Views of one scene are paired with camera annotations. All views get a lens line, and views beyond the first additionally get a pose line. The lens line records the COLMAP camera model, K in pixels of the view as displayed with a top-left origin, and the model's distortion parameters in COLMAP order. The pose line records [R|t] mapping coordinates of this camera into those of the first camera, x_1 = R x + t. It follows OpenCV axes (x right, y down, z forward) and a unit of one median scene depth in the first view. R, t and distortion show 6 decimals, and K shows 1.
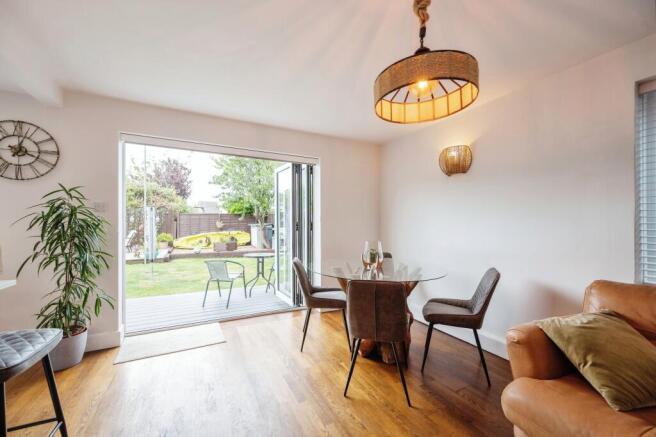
lens RADIAL K [[263.8, 0, 324.1], [0, 263.8, 222.9], [0, 0, 1]] dist [0.004198, 0.000553]
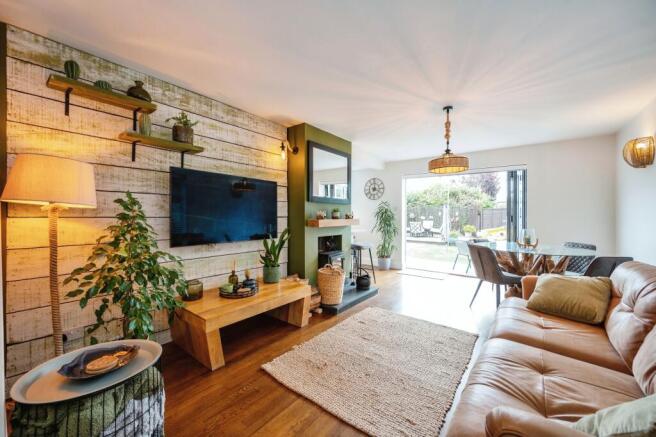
lens RADIAL K [[263.8, 0, 327.0], [0, 263.8, 216.7], [0, 0, 1]] dist [0.004198, 0.000553]
pose [[0.427400, 0.005549, -0.904046, 0.975169], [-0.008320, 0.999963, 0.002205, 0.012707], [0.904024, 0.006579, 0.427430, -0.535270]]
